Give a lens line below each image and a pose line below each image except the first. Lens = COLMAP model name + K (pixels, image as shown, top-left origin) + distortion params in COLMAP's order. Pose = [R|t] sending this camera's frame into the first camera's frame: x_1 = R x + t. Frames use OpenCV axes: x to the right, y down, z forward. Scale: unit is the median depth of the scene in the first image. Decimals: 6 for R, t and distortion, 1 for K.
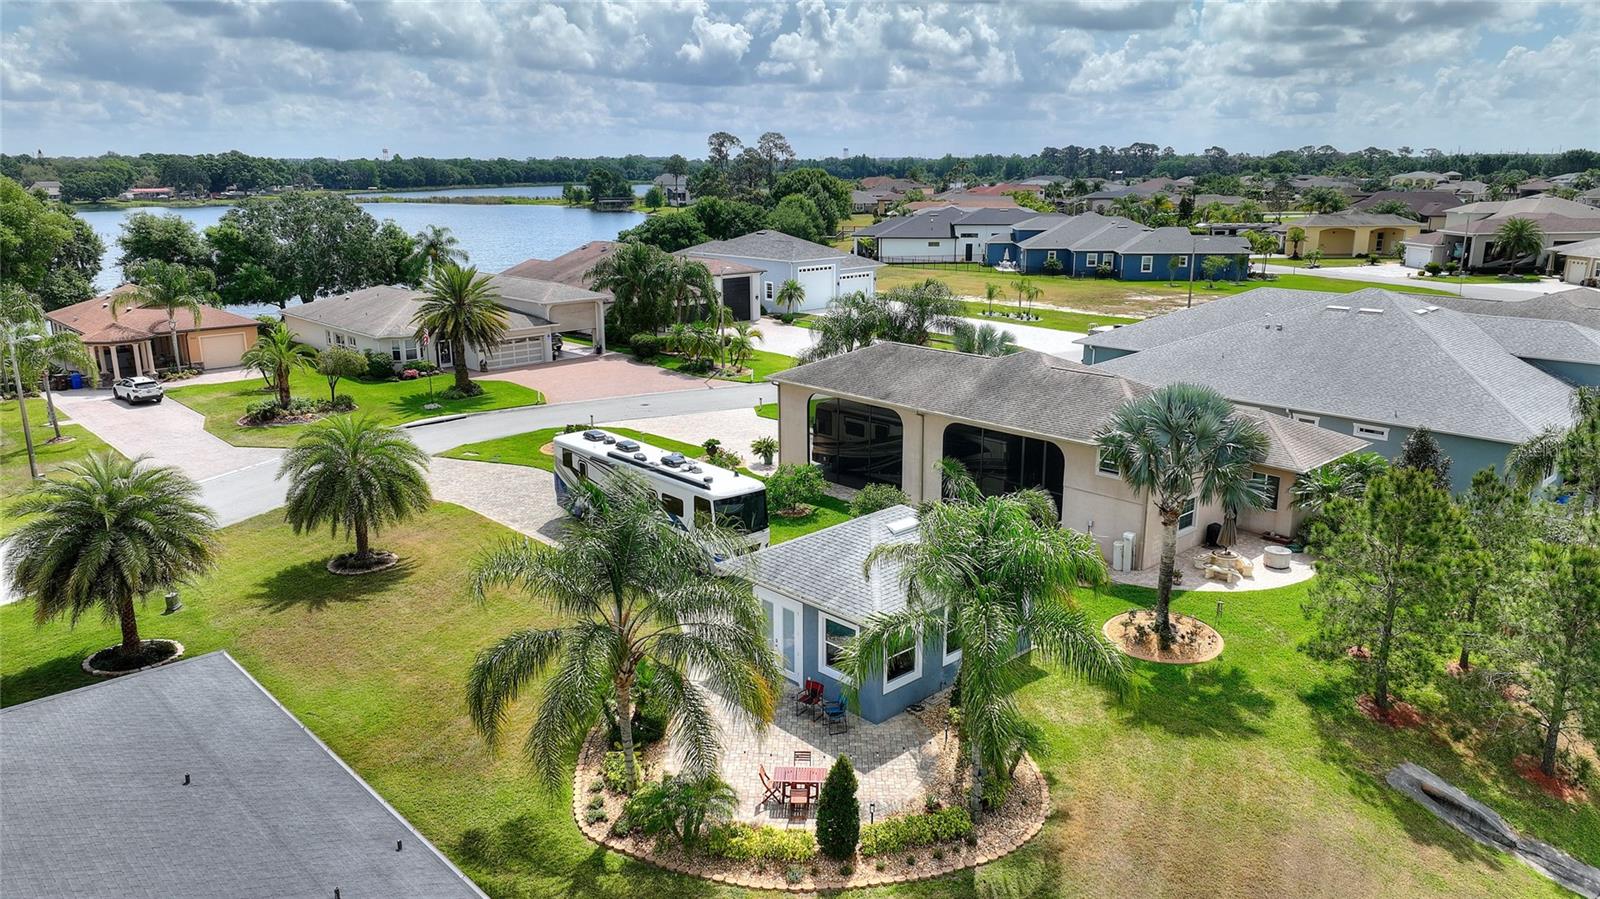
lens RADIAL K [[1122.7, 0, 800.0], [0, 1122.7, 449.5], [0, 0, 1]] dist [0.000244, 0.013148]
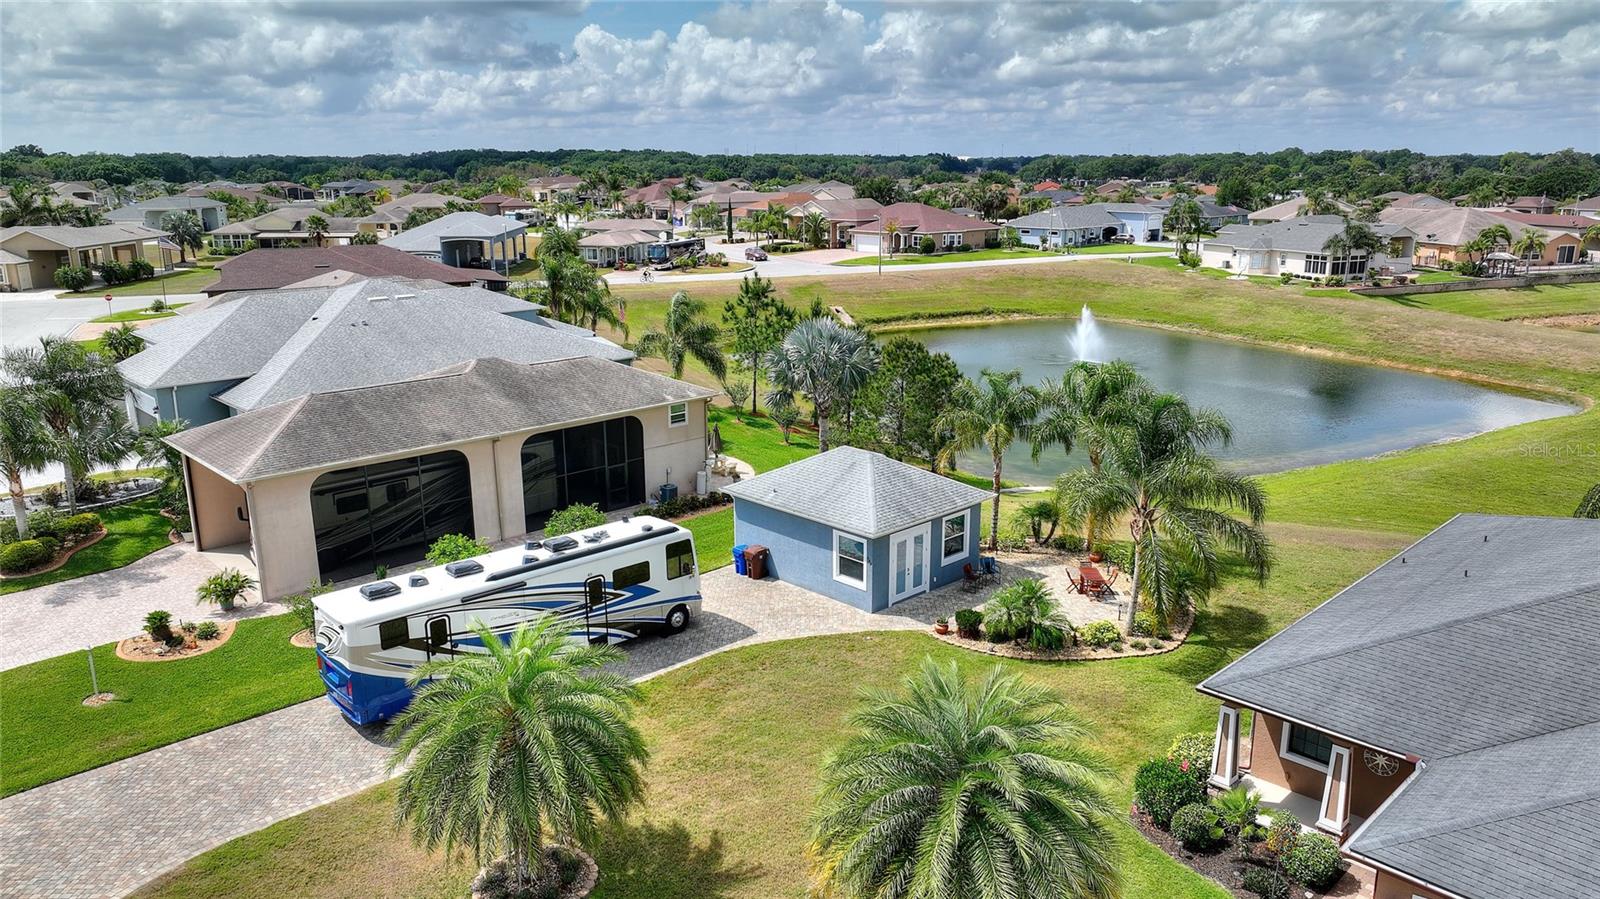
lens RADIAL K [[1110.1, 0, 800.0], [0, 1110.1, 449.5], [0, 0, 1]] dist [0.001471, 0.002652]
pose [[-0.011187, -0.246877, 0.968982, -0.501936], [0.255622, 0.936138, 0.241460, -0.115718], [-0.966712, 0.250394, 0.052634, 0.454414]]
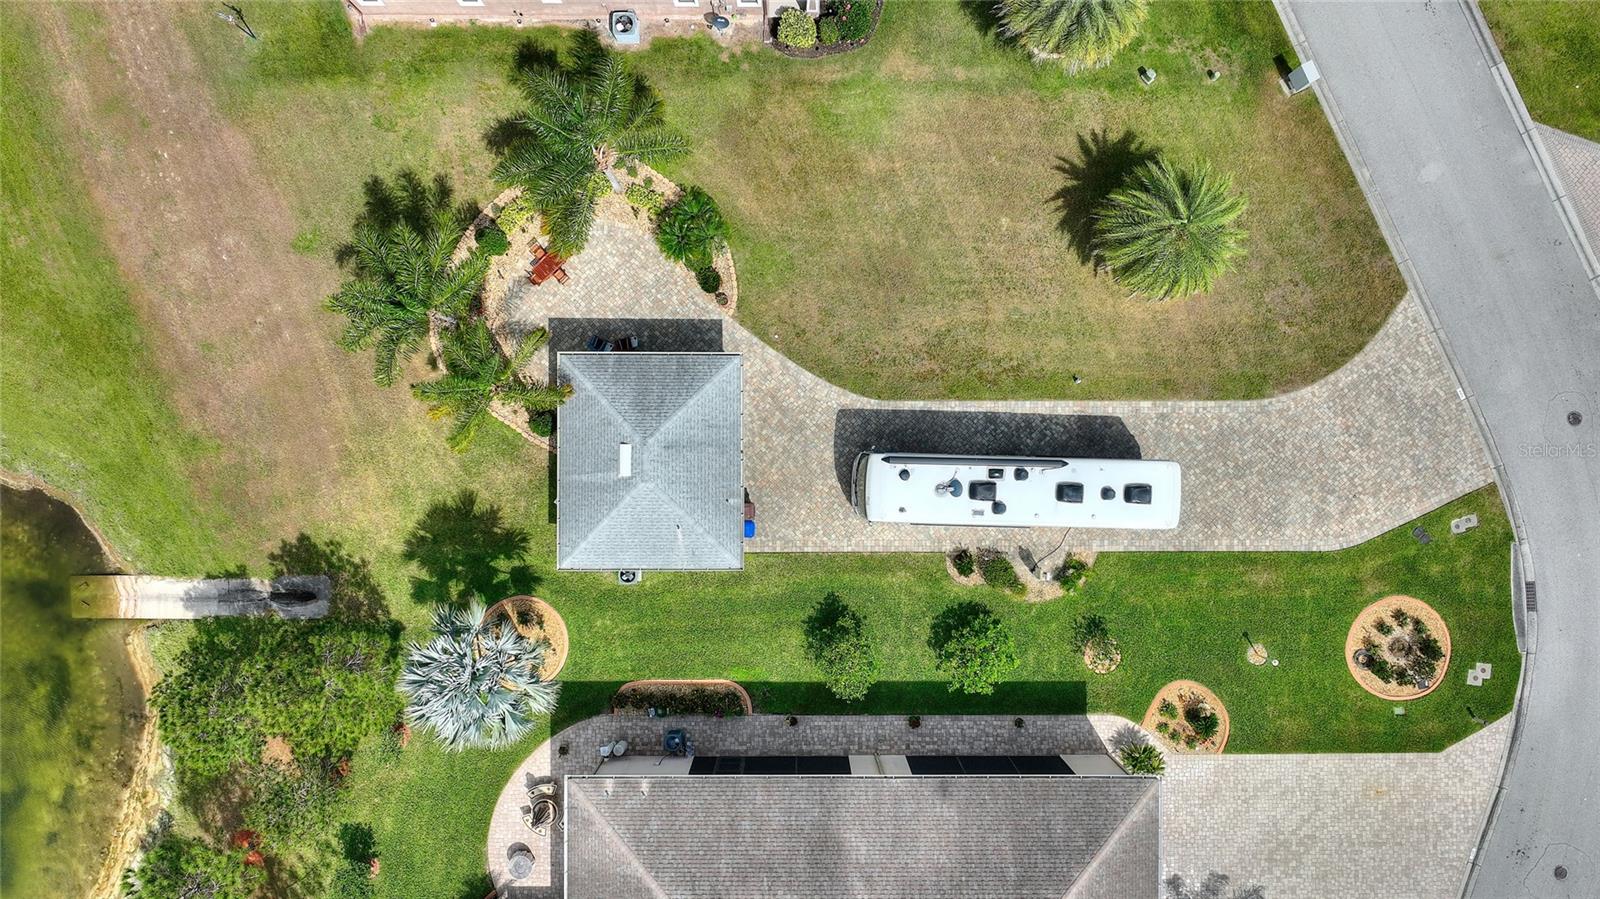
lens RADIAL K [[1122.7, 0, 800.0], [0, 1122.7, 449.5], [0, 0, 1]] dist [0.000244, 0.013148]
pose [[-0.684591, 0.728917, 0.003824, -0.020550], [-0.183374, -0.177296, 0.966923, -0.502749], [0.705485, 0.661246, 0.255039, 0.368822]]
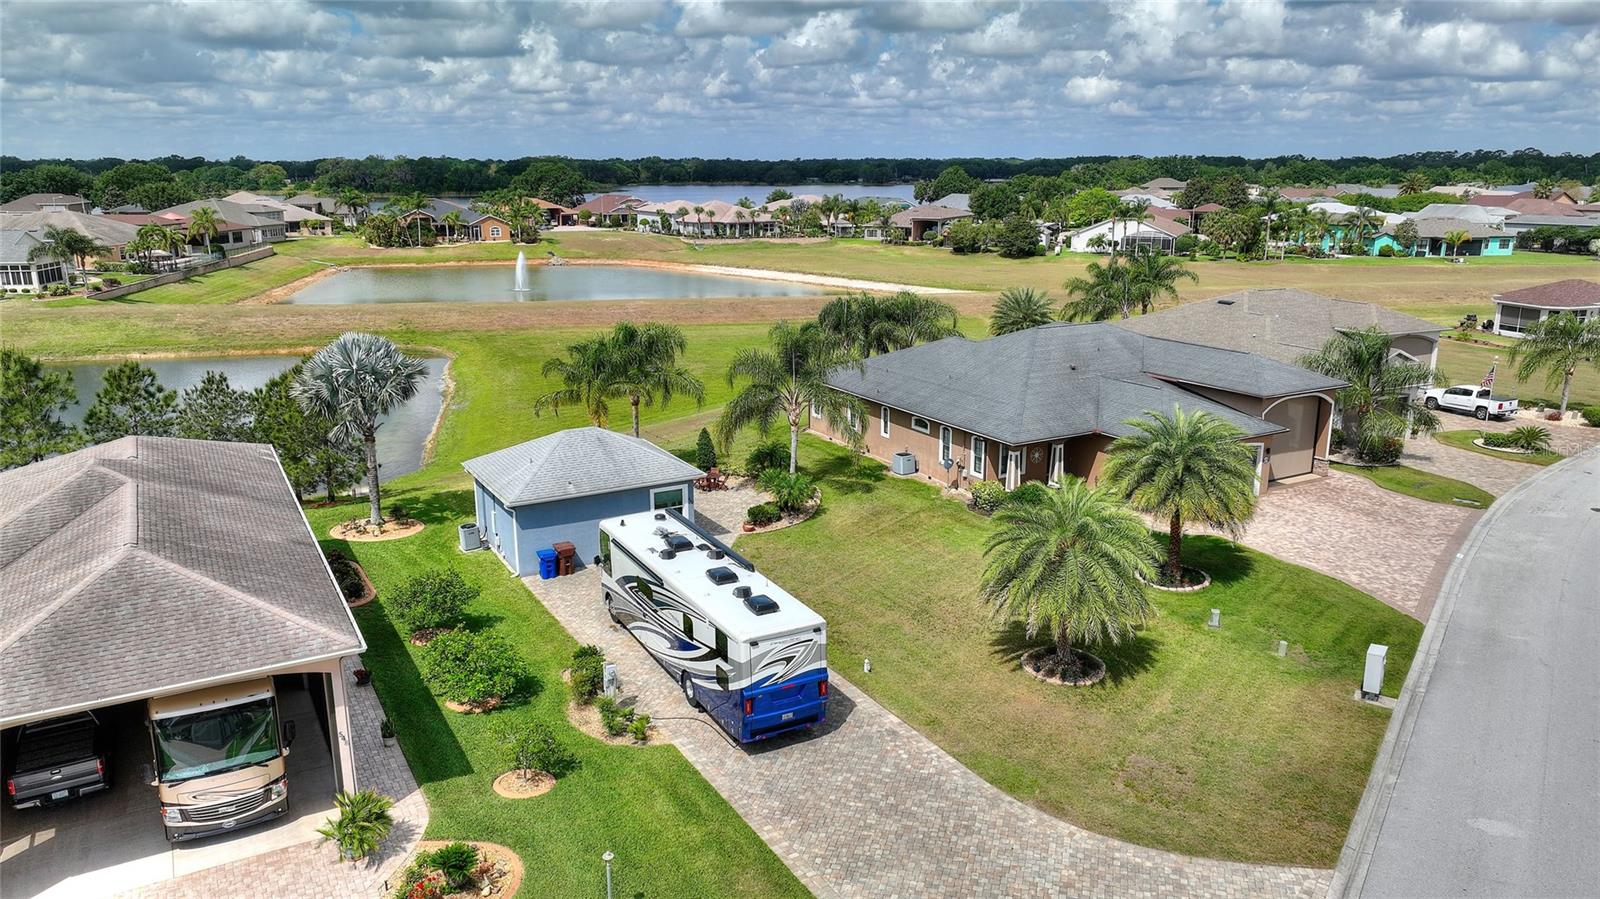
lens RADIAL K [[1122.7, 0, 800.0], [0, 1122.7, 449.5], [0, 0, 1]] dist [0.000244, 0.013148]
pose [[-0.972160, -0.054550, 0.227879, -0.217332], [0.062424, 0.877083, 0.476266, -0.246084], [-0.225849, 0.477232, -0.849260, 0.949848]]
